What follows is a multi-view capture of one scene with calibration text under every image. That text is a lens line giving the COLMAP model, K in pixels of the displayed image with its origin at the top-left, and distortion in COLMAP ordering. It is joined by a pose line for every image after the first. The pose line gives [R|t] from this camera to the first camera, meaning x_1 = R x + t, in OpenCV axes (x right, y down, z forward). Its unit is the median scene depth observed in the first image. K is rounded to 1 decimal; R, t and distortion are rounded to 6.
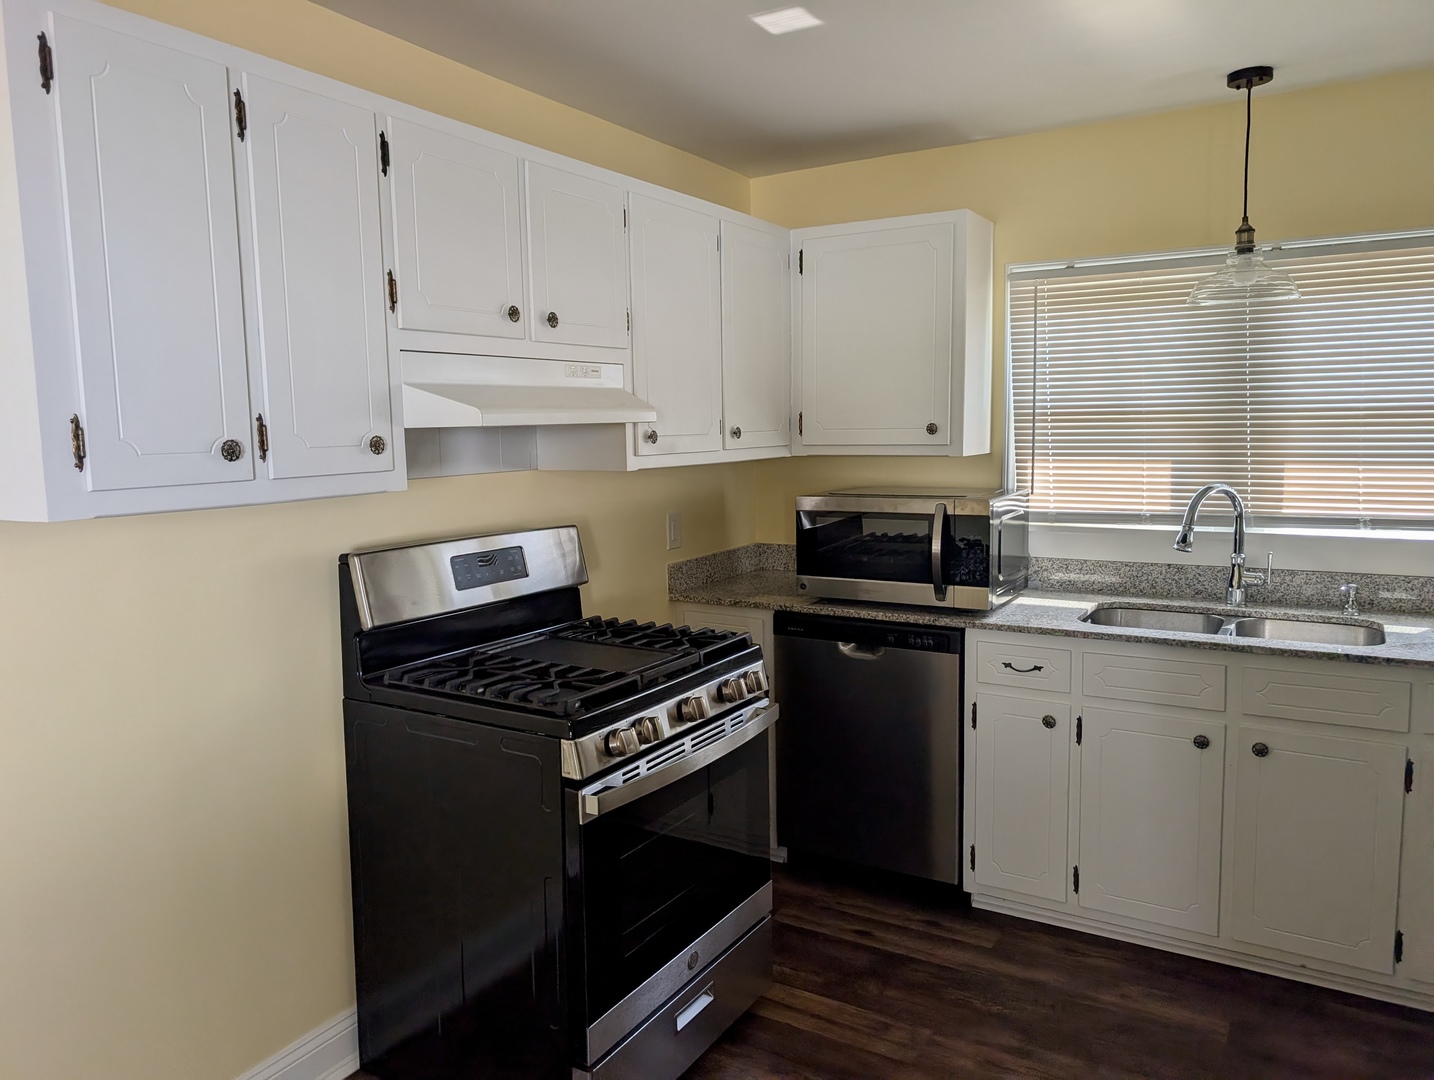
lens RADIAL K [[1035.4, 0, 705.0], [0, 1035.4, 536.8], [0, 0, 1]] dist [0.030919, -0.030065]
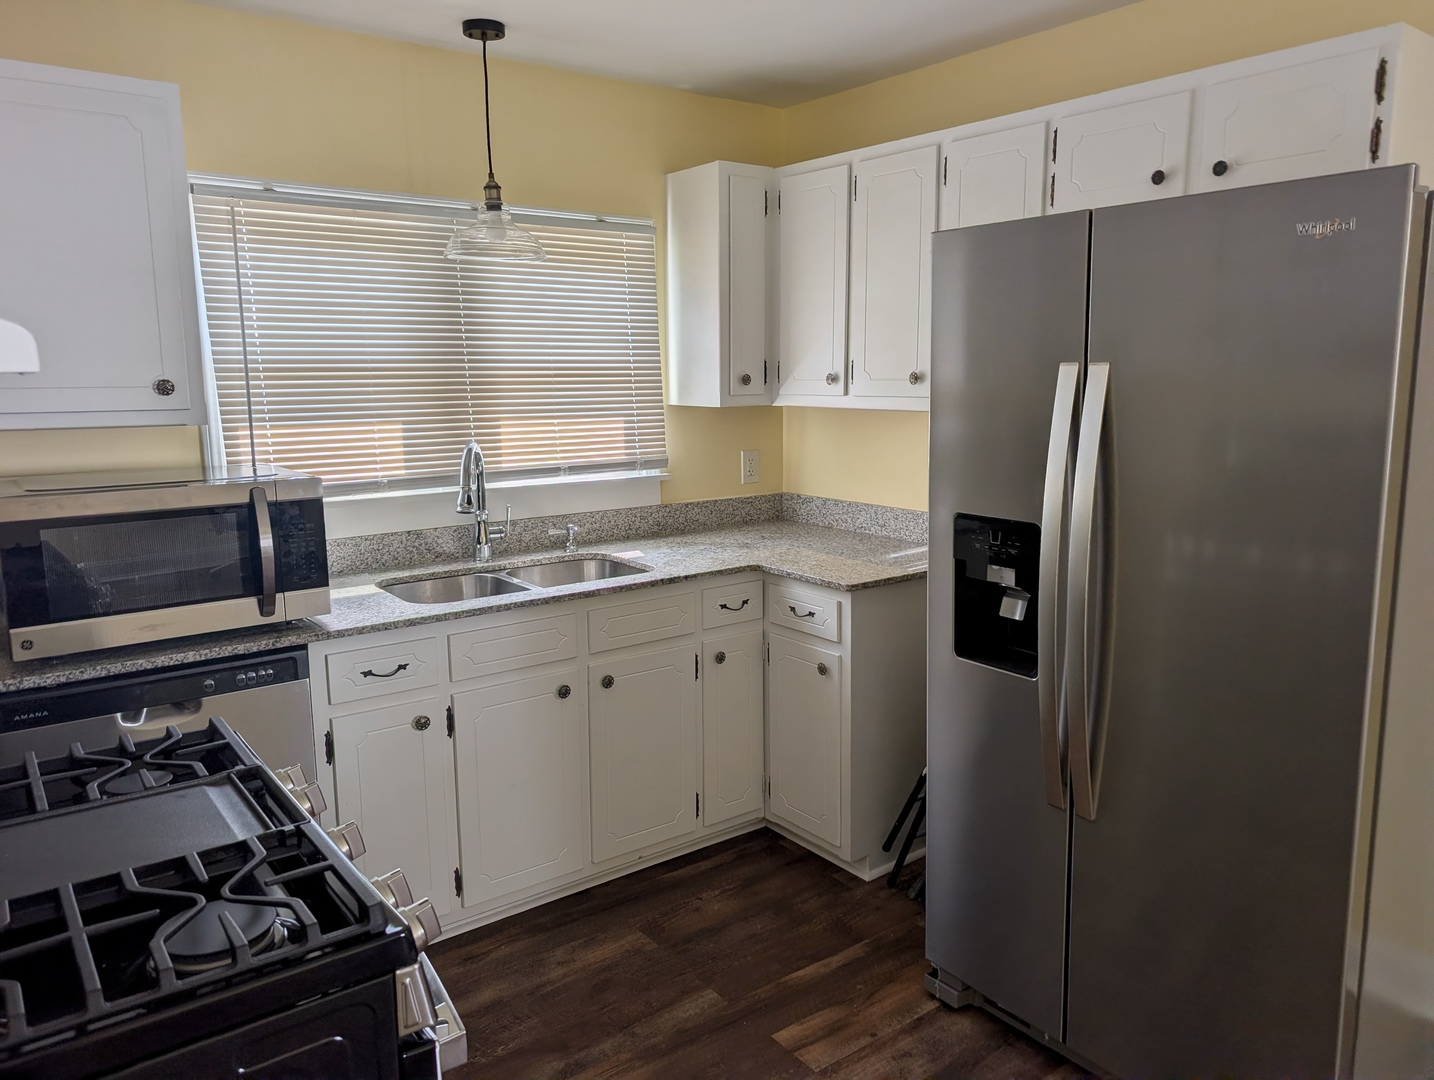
lens RADIAL K [[1035.4, 0, 725.3], [0, 1035.4, 542.6], [0, 0, 1]] dist [0.030919, -0.030065]
pose [[0.356212, -0.140274, 0.923816, -0.351946], [0.107486, 0.988256, 0.108613, -0.038211], [-0.928202, 0.060608, 0.367106, 0.419503]]
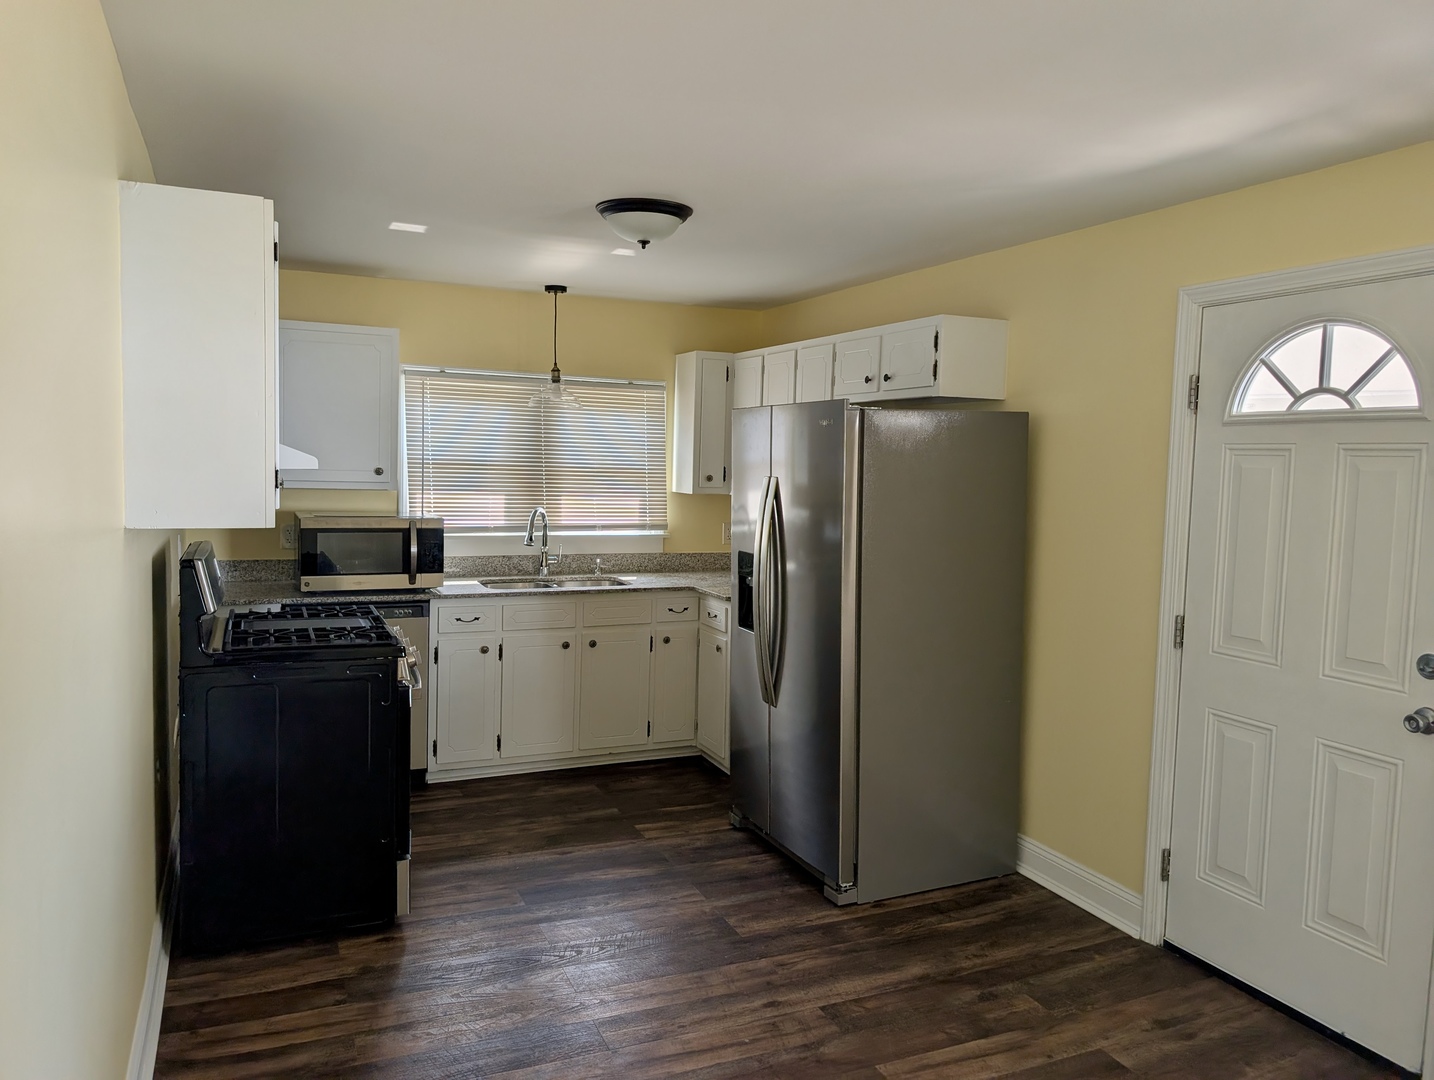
lens RADIAL K [[1035.4, 0, 708.0], [0, 1035.4, 536.9], [0, 0, 1]] dist [0.030919, -0.030065]
pose [[0.570154, -0.027872, 0.821065, -0.796929], [0.056960, 0.998360, -0.005663, 0.025953], [-0.819561, 0.049997, 0.570806, -0.242093]]
